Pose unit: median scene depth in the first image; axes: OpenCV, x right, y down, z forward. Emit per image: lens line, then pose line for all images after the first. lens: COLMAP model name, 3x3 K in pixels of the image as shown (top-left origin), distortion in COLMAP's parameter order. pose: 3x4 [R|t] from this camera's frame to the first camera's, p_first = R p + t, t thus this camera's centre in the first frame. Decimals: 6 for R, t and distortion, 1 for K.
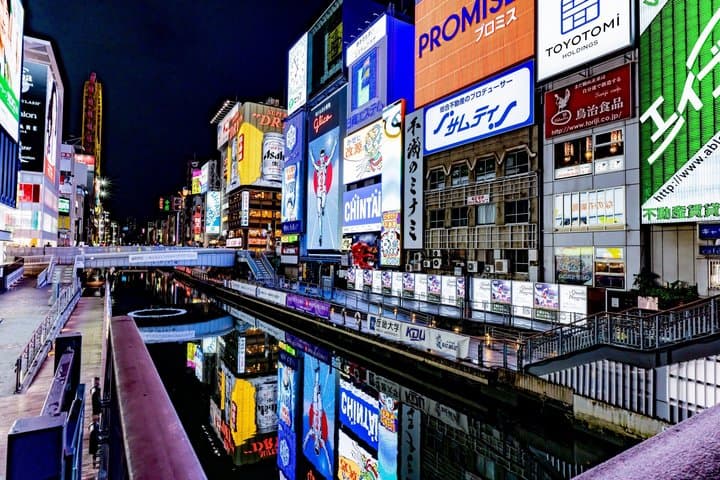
lens RADIAL K [[390.2, 0, 360.0], [0, 390.2, 240.0], [0, 0, 1]] dist [0.001806, 0.000639]
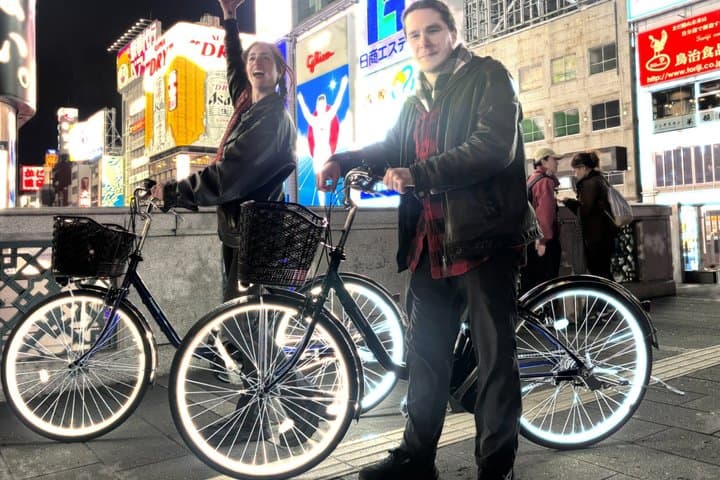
lens RADIAL K [[625.5, 0, 353.7], [0, 625.5, 204.9], [0, 0, 1]] dist [0.023769, 0.007566]
pose [[0.997832, -0.039276, 0.052813, -0.107764], [0.040852, 0.998741, -0.029100, 0.006553], [-0.051603, 0.031194, 0.998180, -0.154428]]
